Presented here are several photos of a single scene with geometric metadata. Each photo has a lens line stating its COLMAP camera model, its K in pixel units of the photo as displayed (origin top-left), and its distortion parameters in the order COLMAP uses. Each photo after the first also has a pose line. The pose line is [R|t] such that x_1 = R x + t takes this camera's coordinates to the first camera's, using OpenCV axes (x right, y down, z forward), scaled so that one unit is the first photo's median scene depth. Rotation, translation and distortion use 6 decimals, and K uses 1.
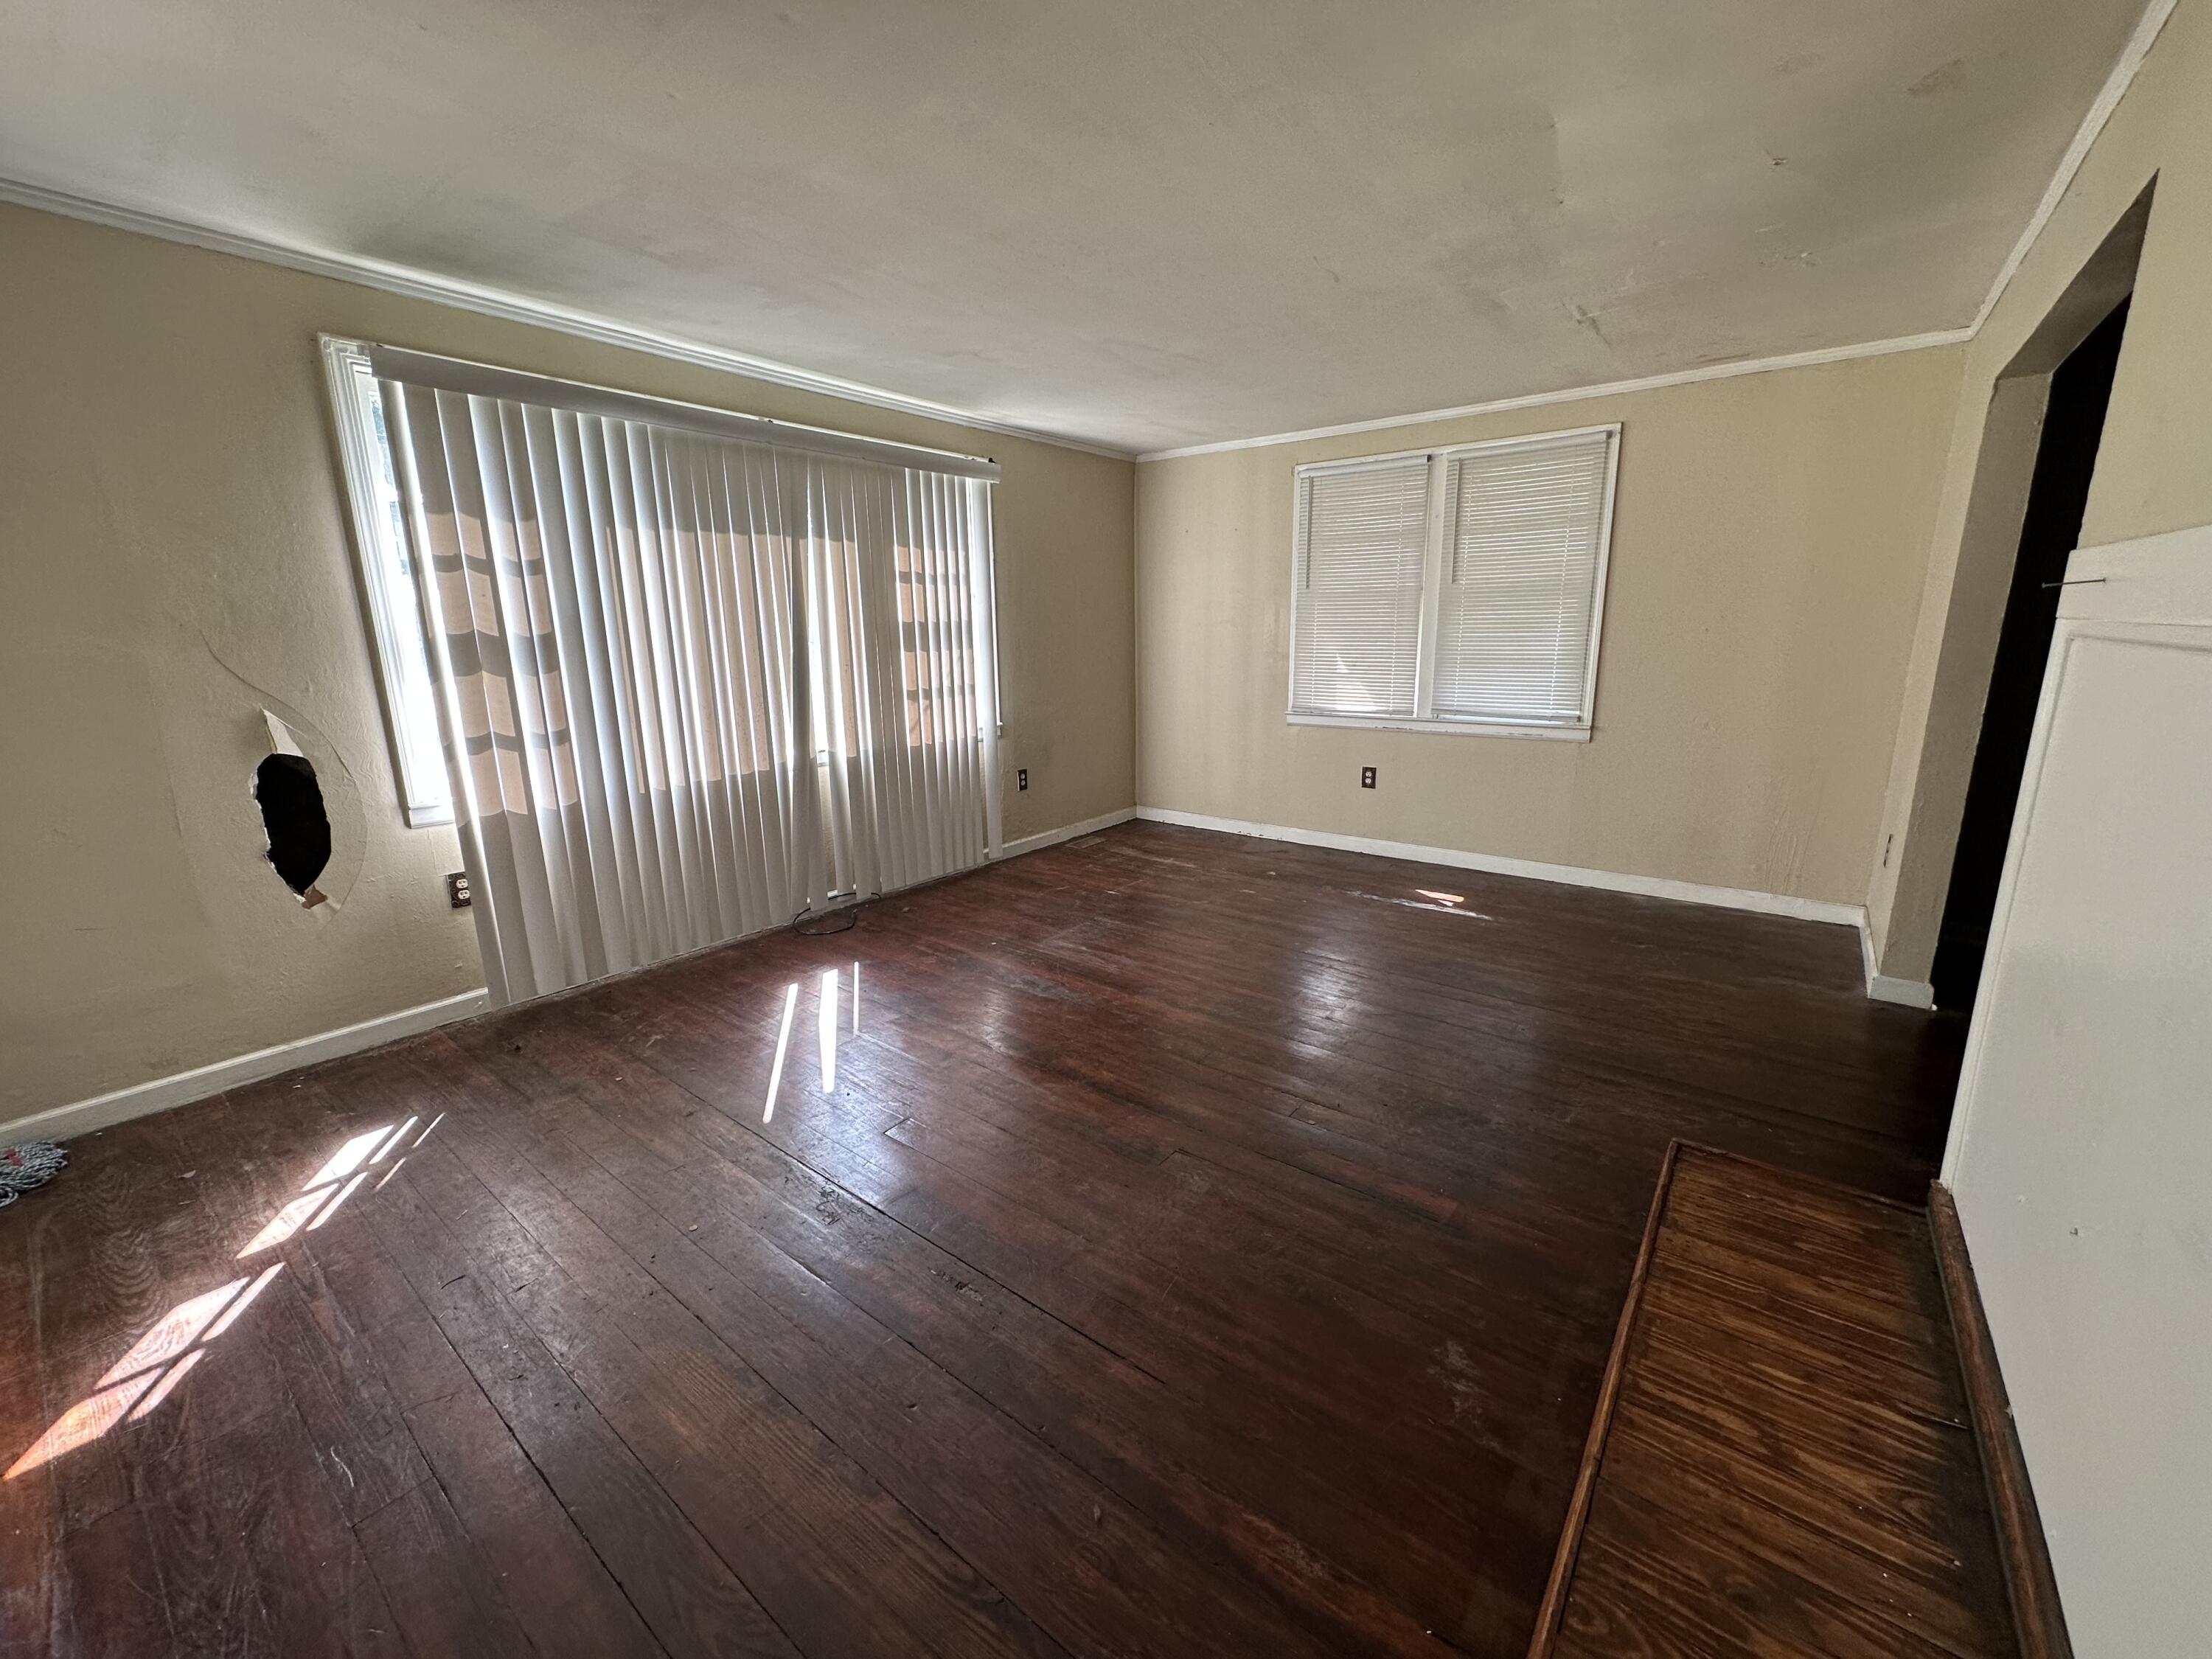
lens RADIAL K [[881.8, 0, 1104.2], [0, 881.8, 823.9], [0, 0, 1]] dist [-0.001130, 0.000360]
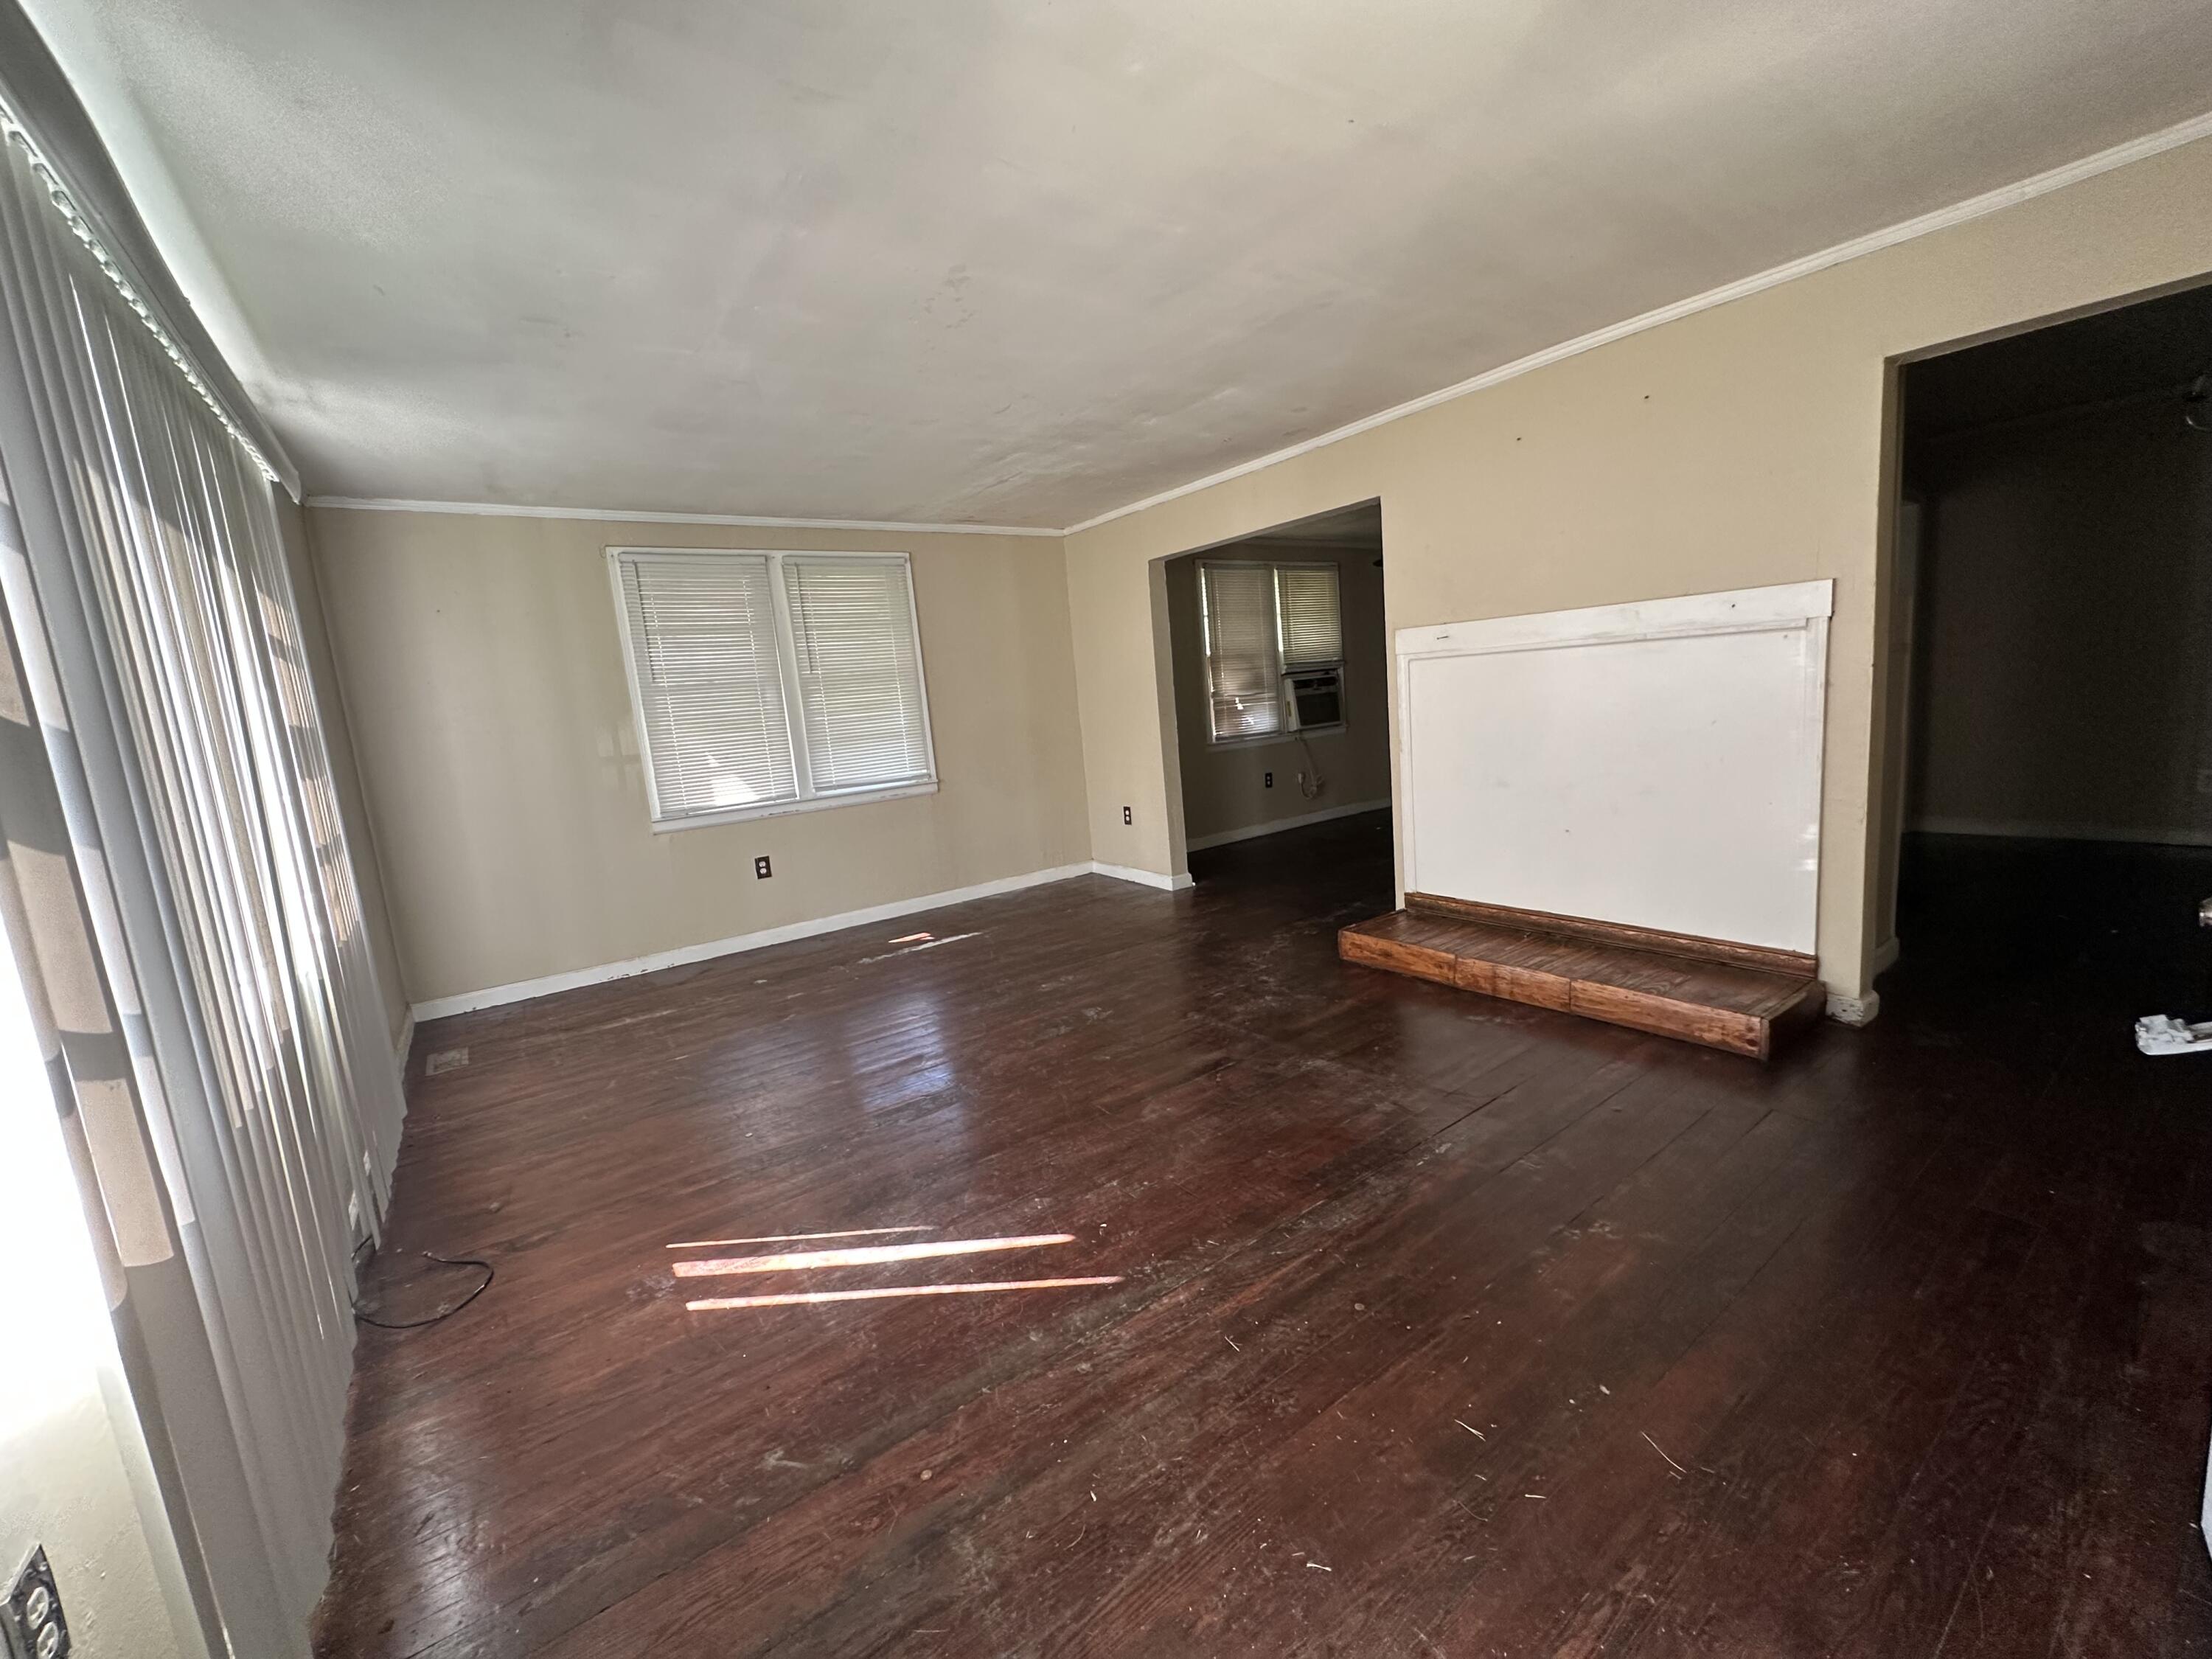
lens RADIAL K [[881.8, 0, 1104.2], [0, 881.8, 823.9], [0, 0, 1]] dist [-0.001130, 0.000360]
pose [[0.289639, -0.151145, 0.945127, -0.553278], [0.288840, 0.955220, 0.064243, -0.056680], [-0.912514, 0.254383, 0.320325, 0.352871]]
